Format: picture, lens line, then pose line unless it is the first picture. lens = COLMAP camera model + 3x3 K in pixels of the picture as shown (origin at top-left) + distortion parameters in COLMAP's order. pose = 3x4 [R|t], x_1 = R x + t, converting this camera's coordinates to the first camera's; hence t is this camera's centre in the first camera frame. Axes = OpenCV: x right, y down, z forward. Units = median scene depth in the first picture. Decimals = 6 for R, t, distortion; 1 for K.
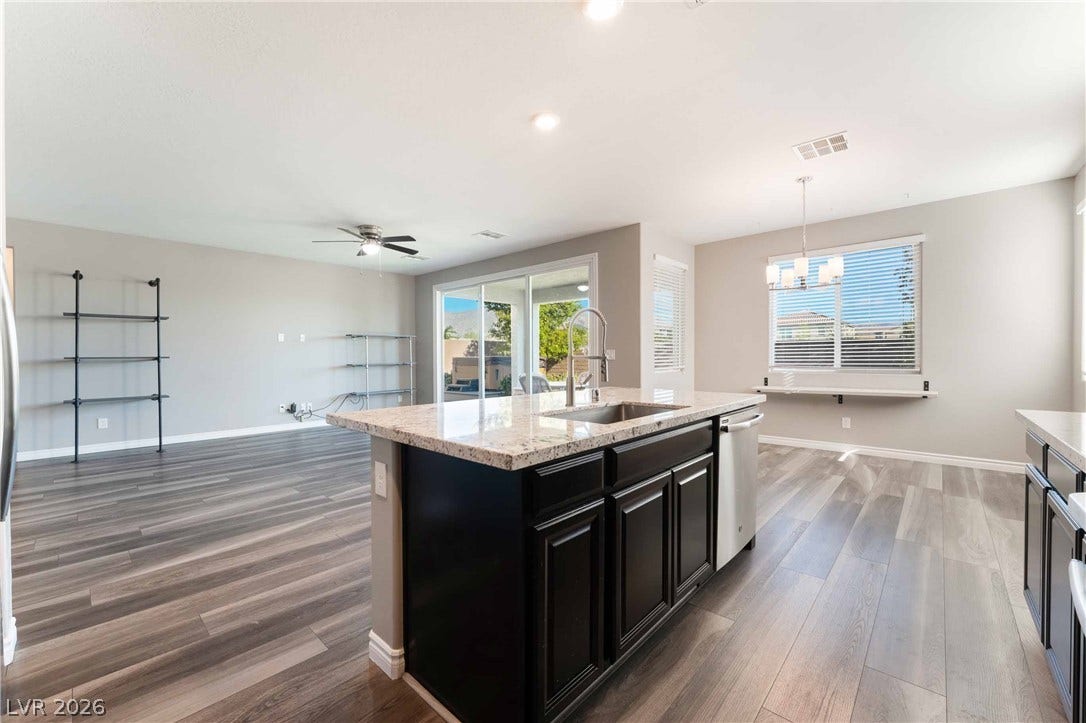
lens RADIAL K [[434.5, 0, 540.0], [0, 434.5, 361.9], [0, 0, 1]] dist [-0.002604, -0.000450]
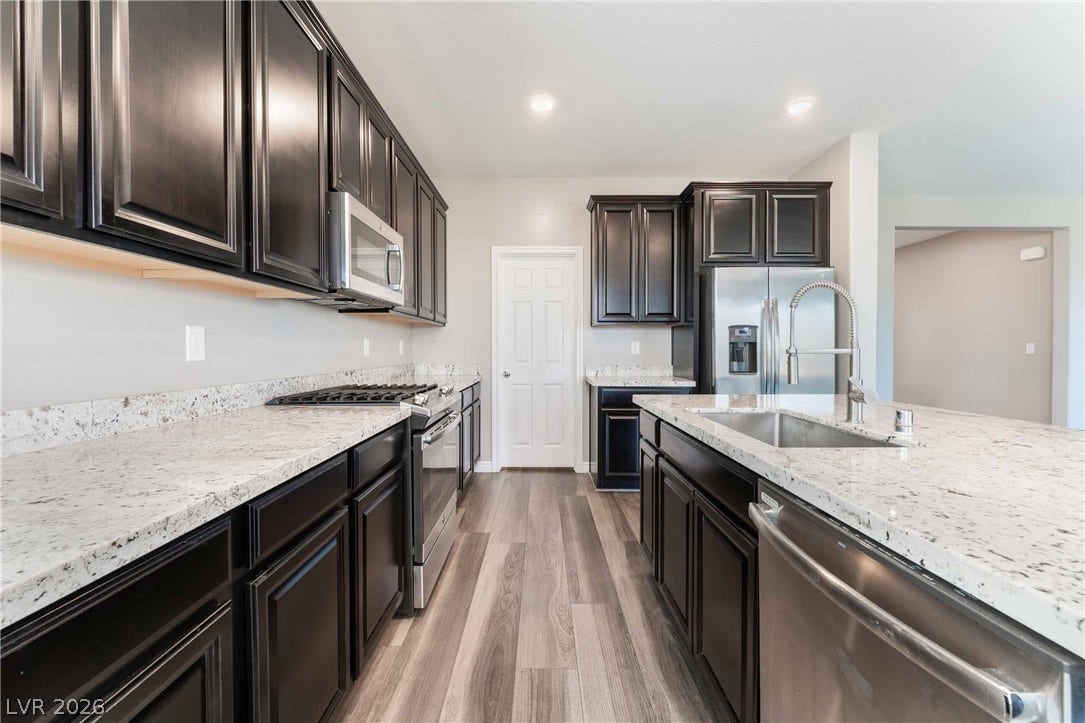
lens RADIAL K [[450.0, 0, 547.4], [0, 450.0, 349.8], [0, 0, 1]] dist [-0.000769, -0.000092]
pose [[-0.725259, 0.007591, -0.688435, 0.525917], [-0.005136, 0.999852, 0.016435, -0.013564], [0.688457, 0.015456, -0.725112, 0.687381]]
